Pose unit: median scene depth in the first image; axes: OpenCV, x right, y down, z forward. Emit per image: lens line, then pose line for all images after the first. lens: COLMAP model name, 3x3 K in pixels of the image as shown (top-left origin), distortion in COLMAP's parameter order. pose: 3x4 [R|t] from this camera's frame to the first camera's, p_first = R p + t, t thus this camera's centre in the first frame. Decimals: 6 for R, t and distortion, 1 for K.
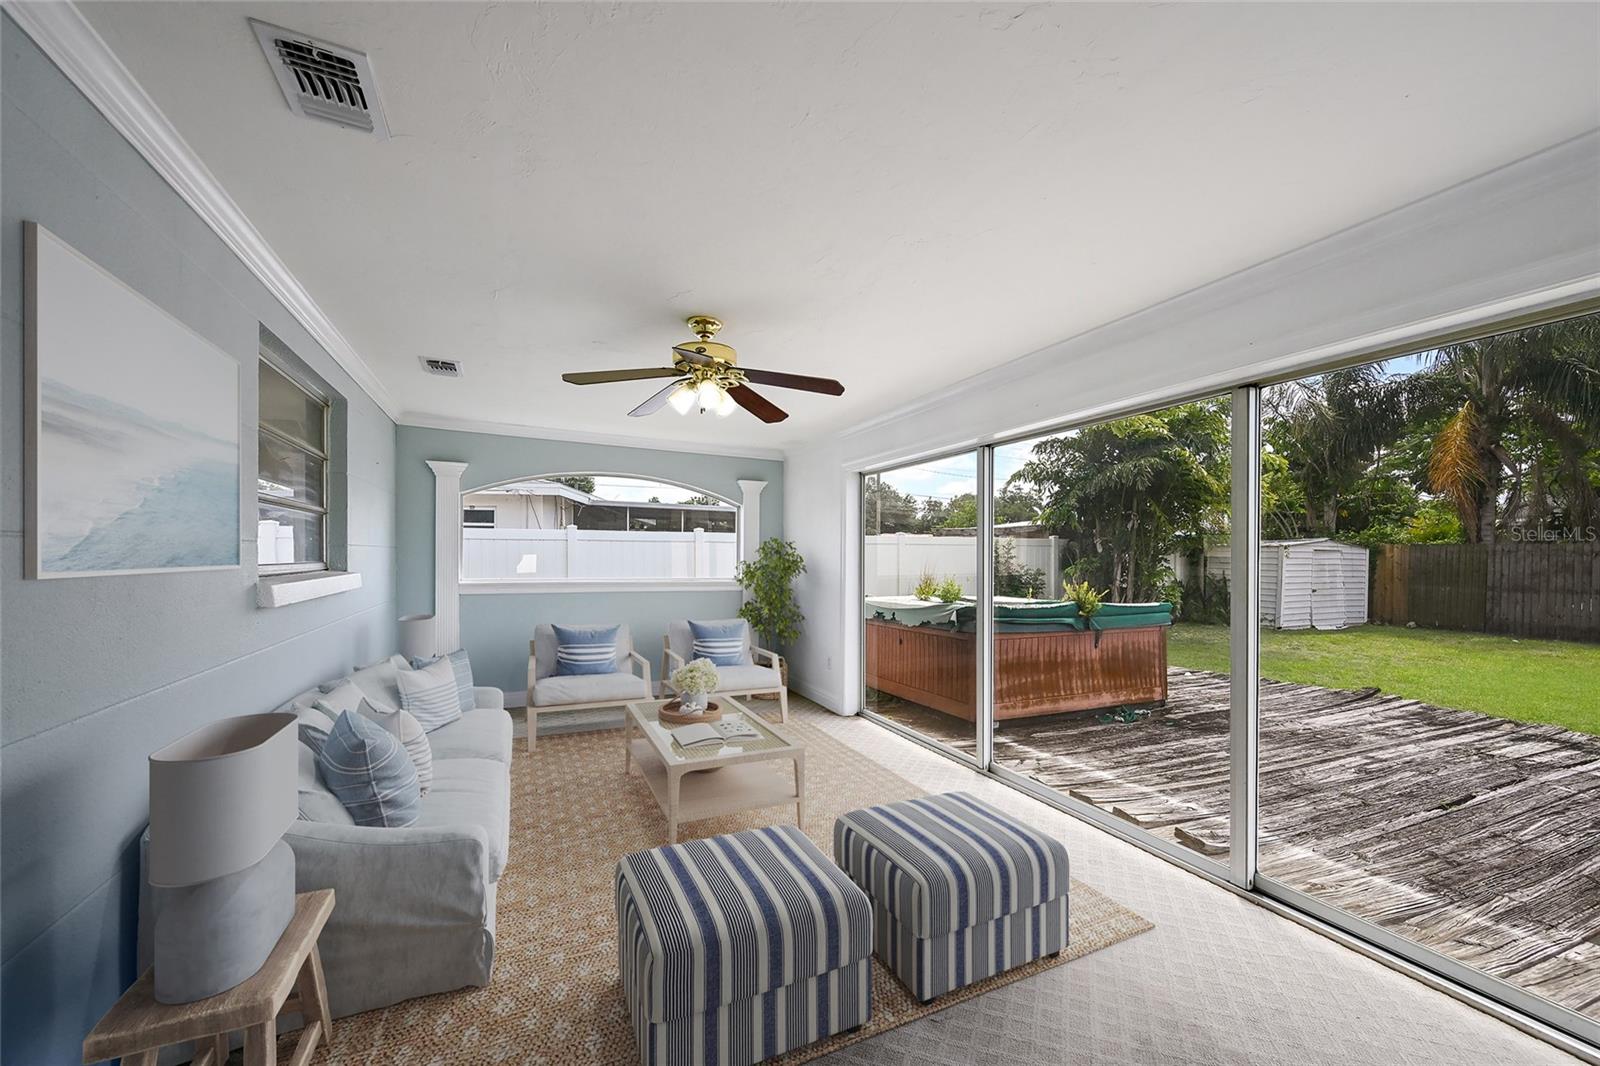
lens RADIAL K [[636.2, 0, 805.1], [0, 636.2, 549.5], [0, 0, 1]] dist [-0.001152, -0.000996]
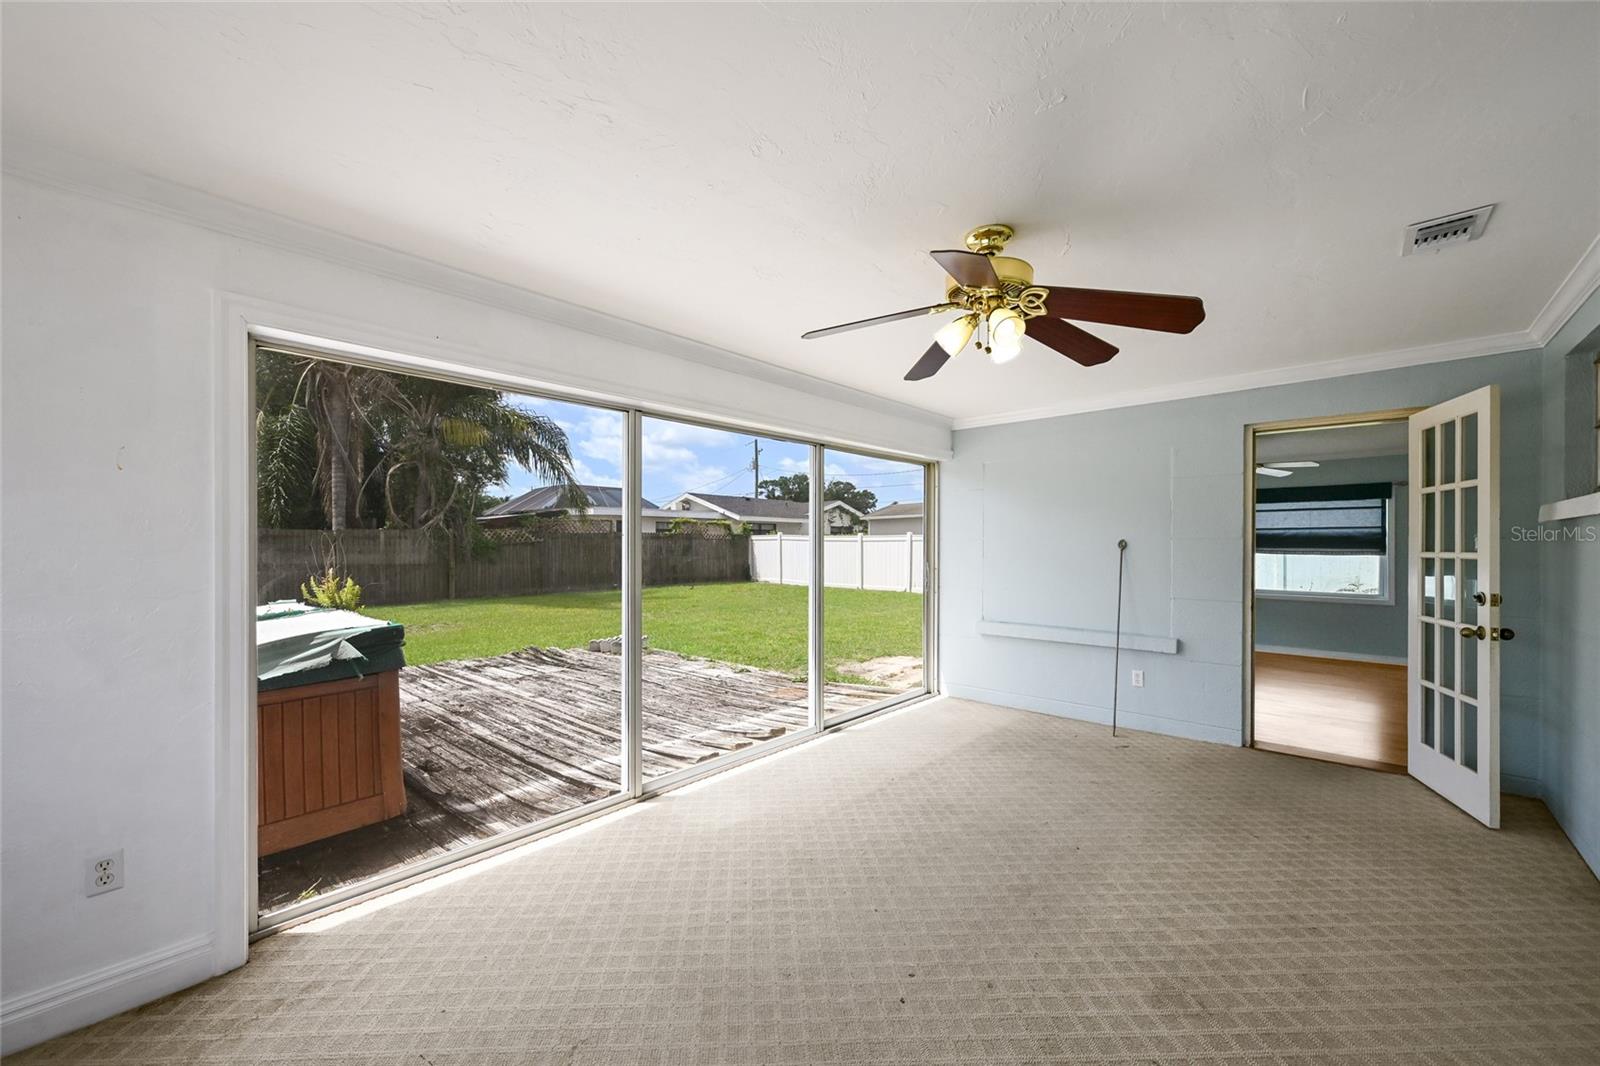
lens RADIAL K [[636.2, 0, 803.0], [0, 636.2, 544.0], [0, 0, 1]] dist [-0.001152, -0.000996]
pose [[-0.401387, -0.005987, 0.915889, -0.538899], [-0.008325, 0.999961, 0.002888, 0.008276], [-0.915871, -0.006466, -0.401421, 1.067968]]
